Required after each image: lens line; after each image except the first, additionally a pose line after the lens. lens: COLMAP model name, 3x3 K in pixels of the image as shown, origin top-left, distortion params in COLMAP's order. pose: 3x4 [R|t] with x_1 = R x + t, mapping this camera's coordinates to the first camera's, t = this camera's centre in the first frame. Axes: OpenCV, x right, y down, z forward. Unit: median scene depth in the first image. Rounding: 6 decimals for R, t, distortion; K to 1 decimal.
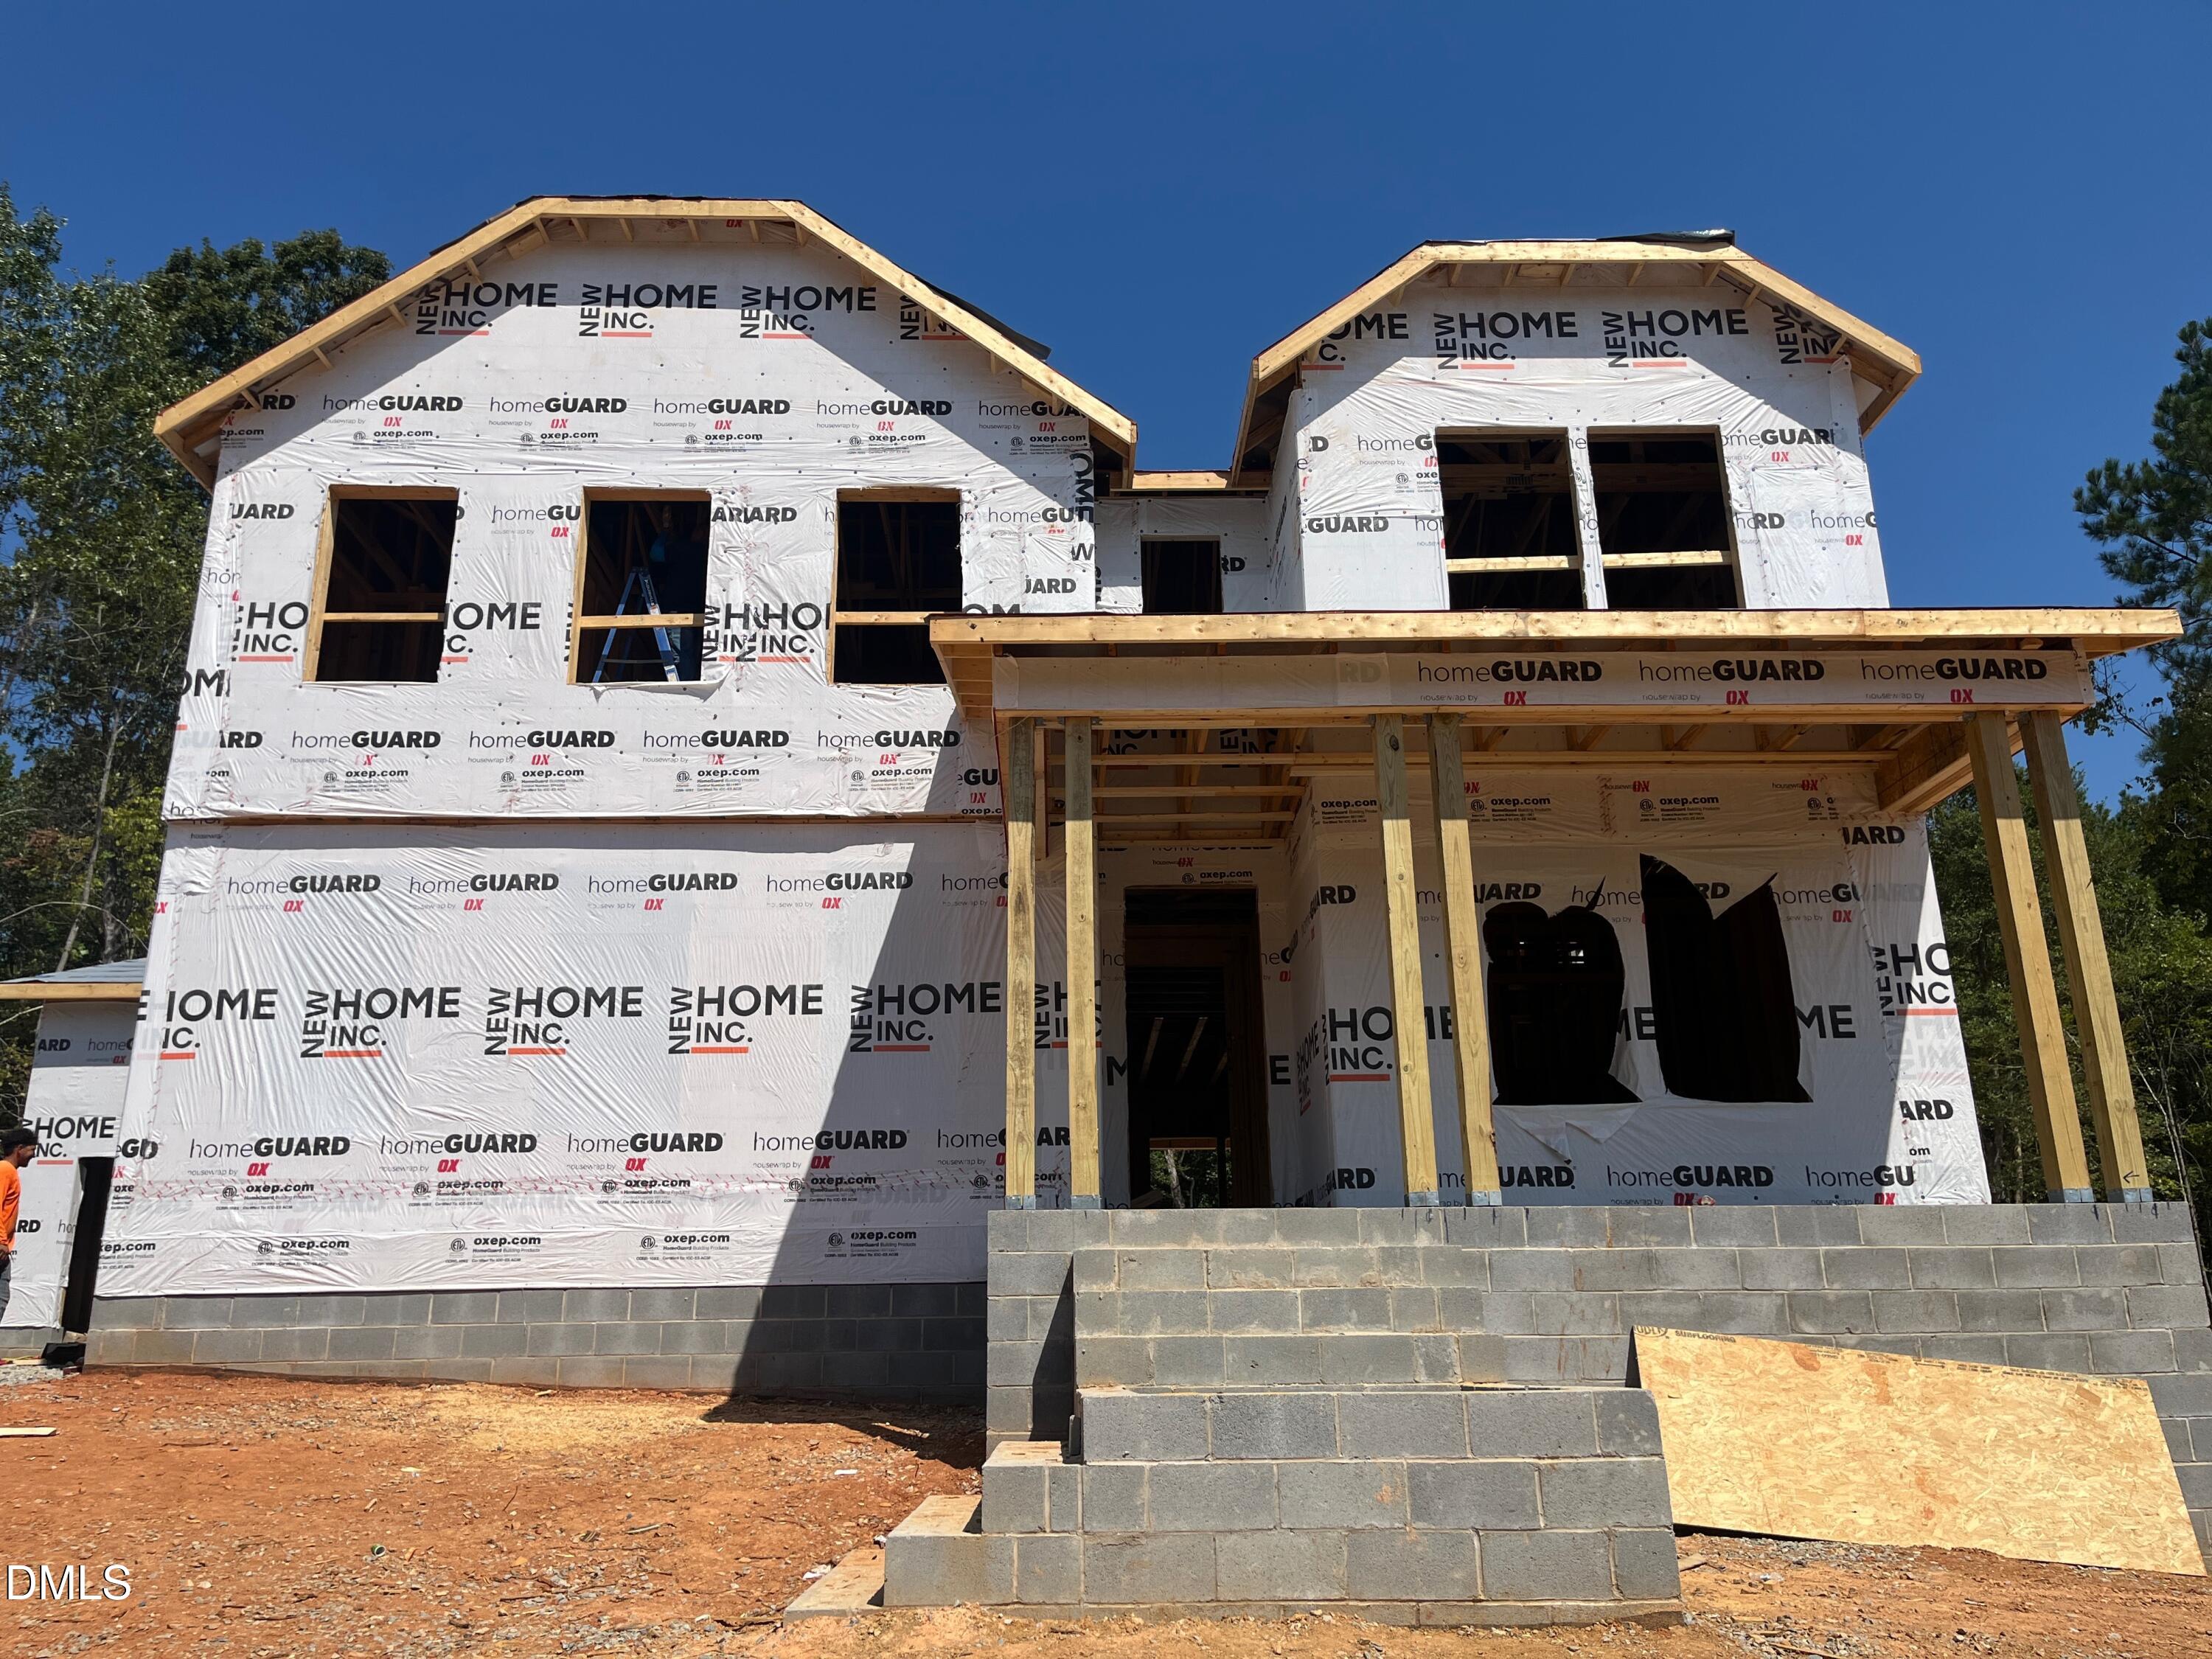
lens RADIAL K [[1632.4, 0, 1100.4], [0, 1632.4, 866.1], [0, 0, 1]] dist [0.090509, -0.126231]
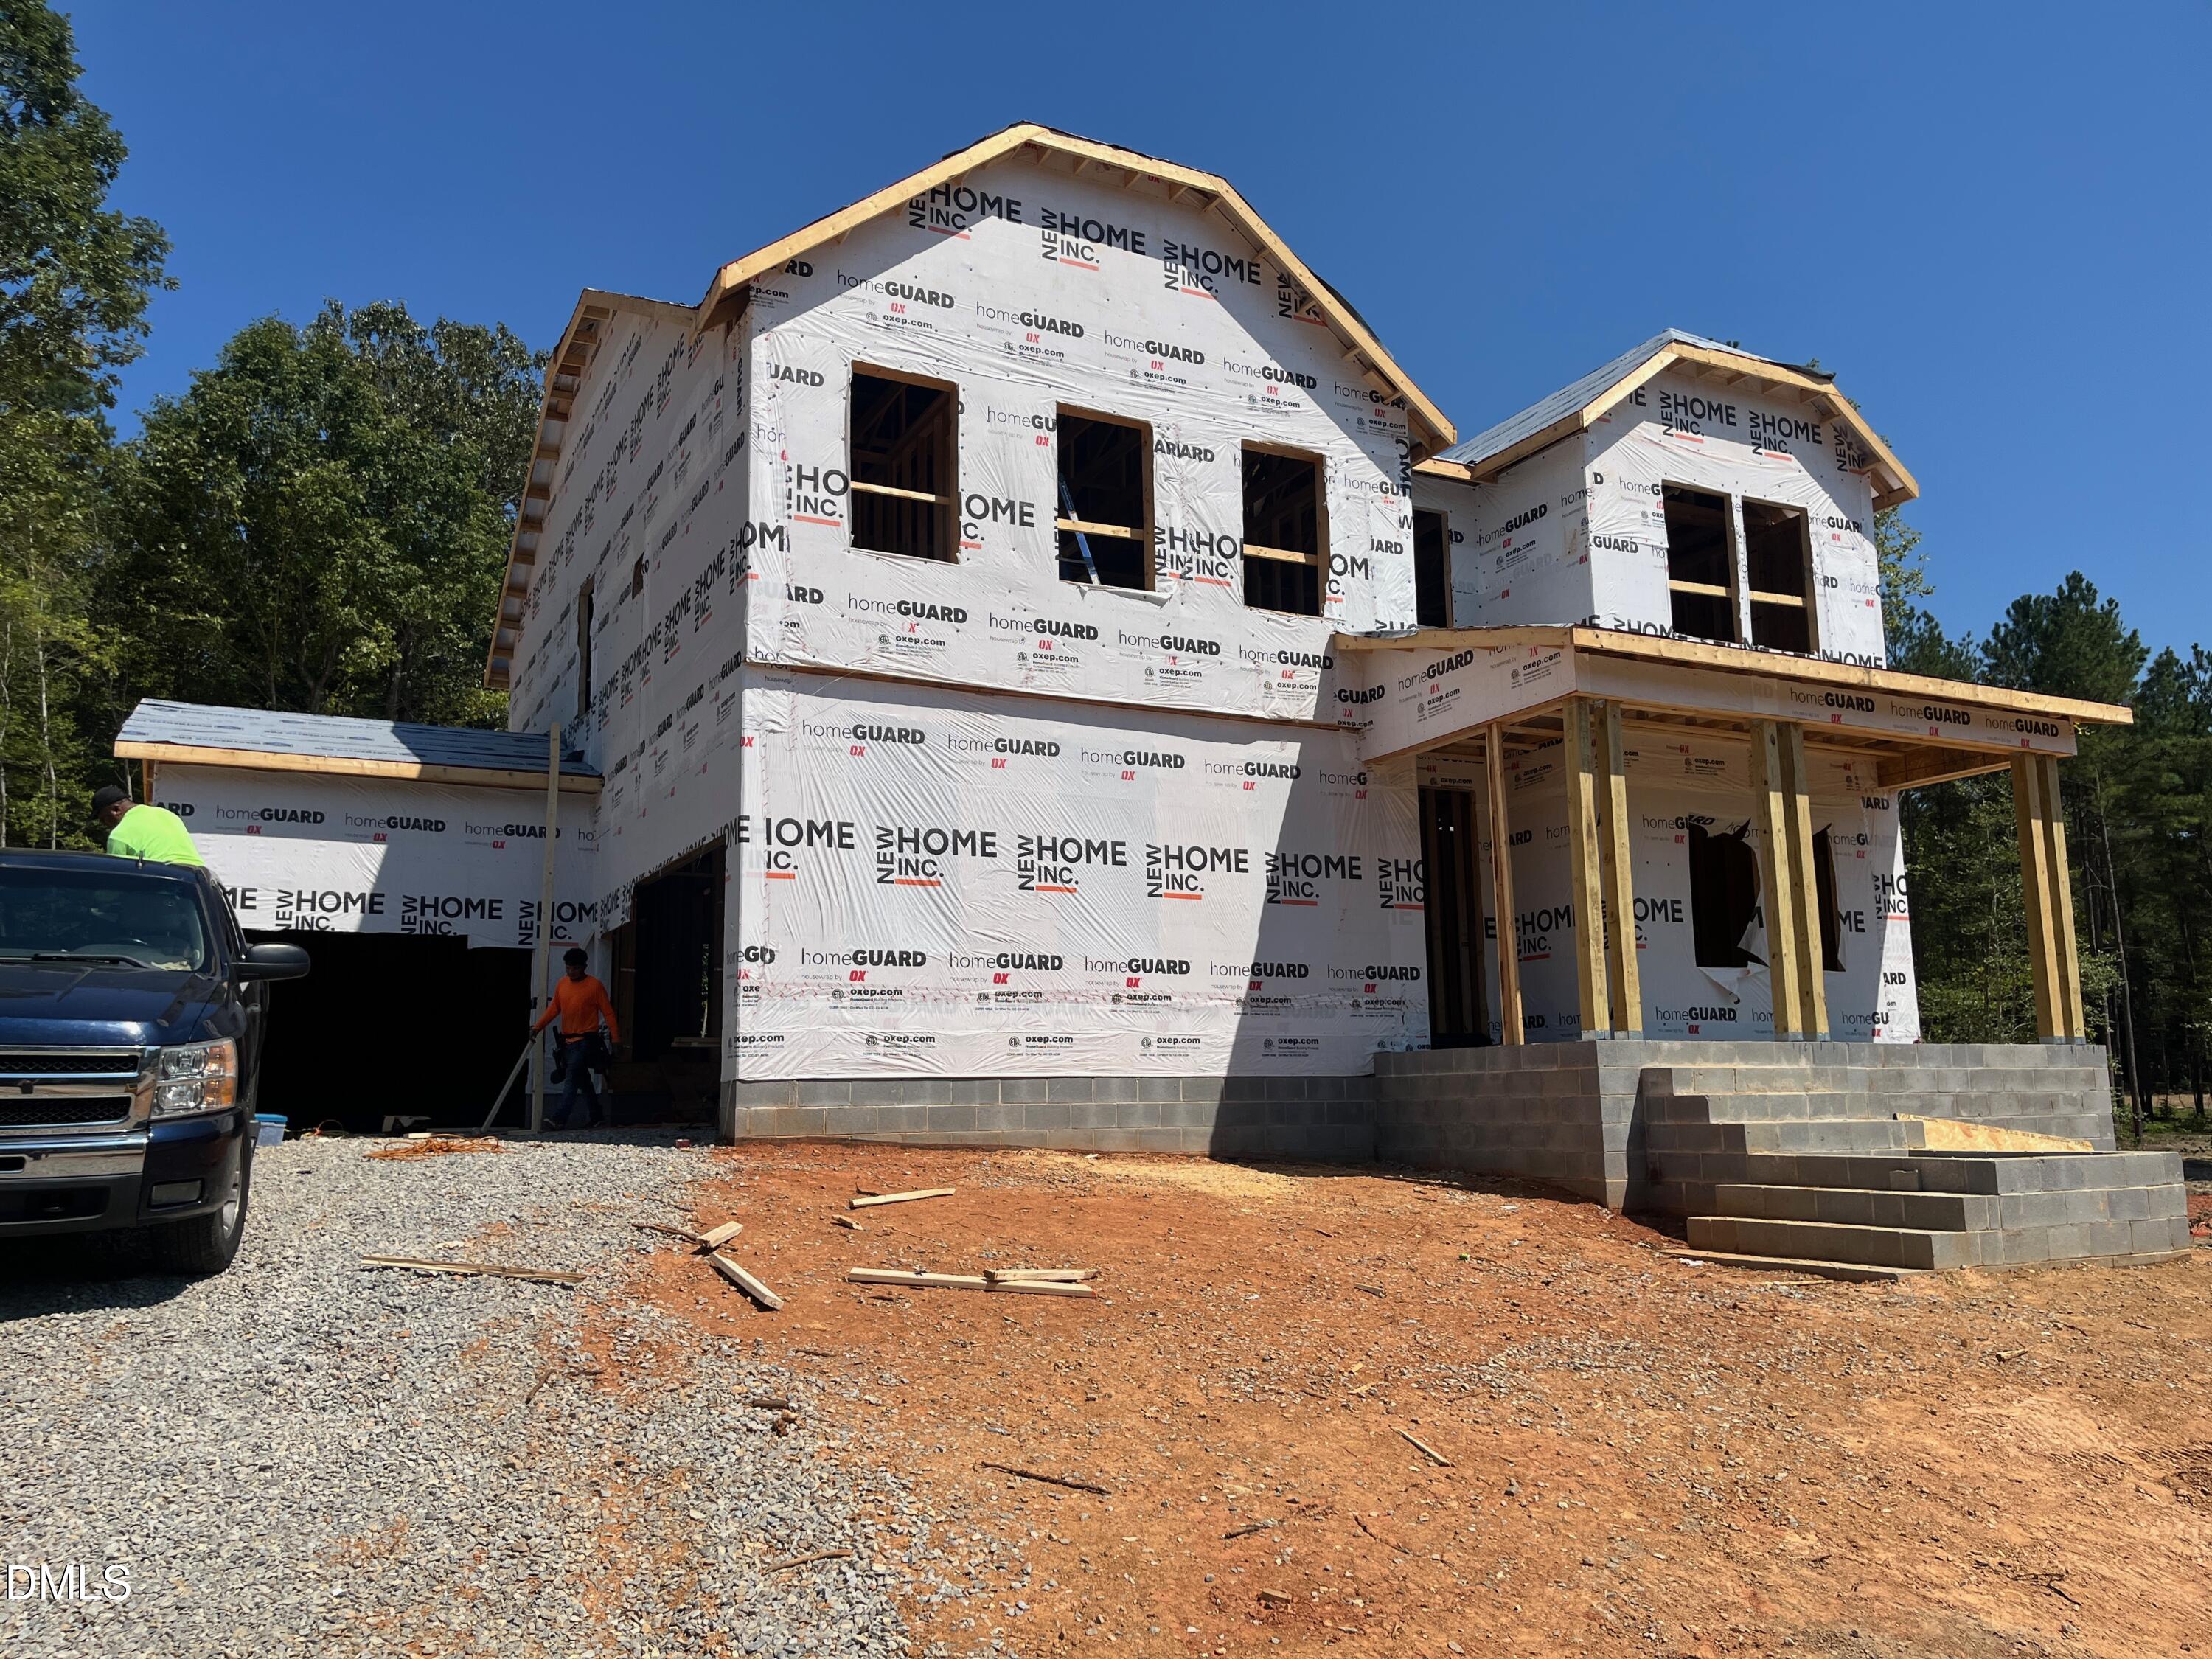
lens RADIAL K [[1632.4, 0, 1100.4], [0, 1632.4, 866.1], [0, 0, 1]] dist [0.090509, -0.126231]
pose [[0.902482, 0.061590, 0.426302, -0.803425], [-0.121325, 0.985999, 0.114395, -0.046938], [-0.413288, -0.154961, 0.897318, -0.105276]]
